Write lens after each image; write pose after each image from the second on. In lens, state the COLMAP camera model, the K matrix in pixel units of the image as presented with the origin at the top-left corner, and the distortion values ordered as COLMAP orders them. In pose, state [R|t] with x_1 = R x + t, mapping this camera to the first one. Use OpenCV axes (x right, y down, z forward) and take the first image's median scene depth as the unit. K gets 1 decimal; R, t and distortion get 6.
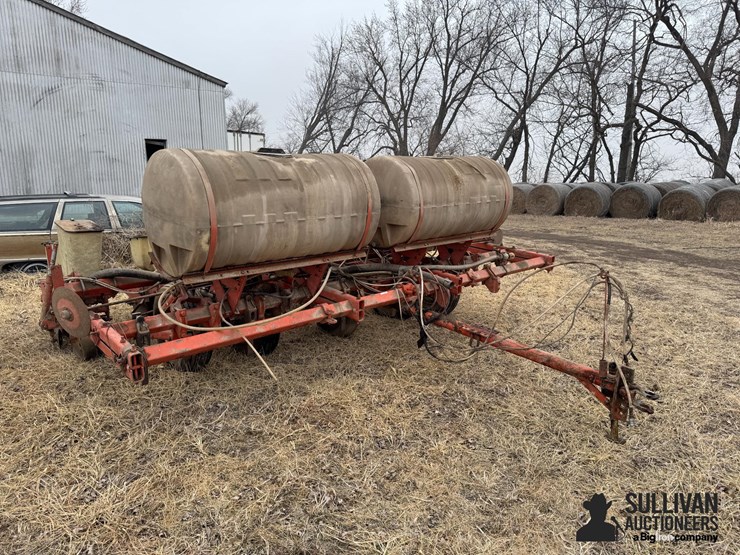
lens RADIAL K [[522.8, 0, 370.7], [0, 522.8, 283.5], [0, 0, 1]] dist [0.062619, -0.067088]
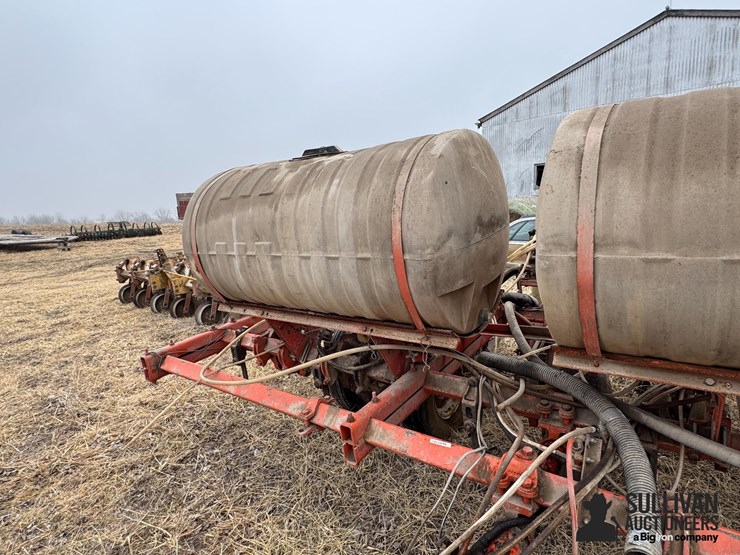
lens RADIAL K [[422.5, 0, 367.9], [0, 422.5, 277.7], [0, 0, 1]] dist [-0.000776, 0.000374]
pose [[0.167872, 0.152784, -0.973897, 0.112686], [-0.150287, 0.980336, 0.127888, -0.050612], [0.974286, 0.124895, 0.187533, 0.289498]]
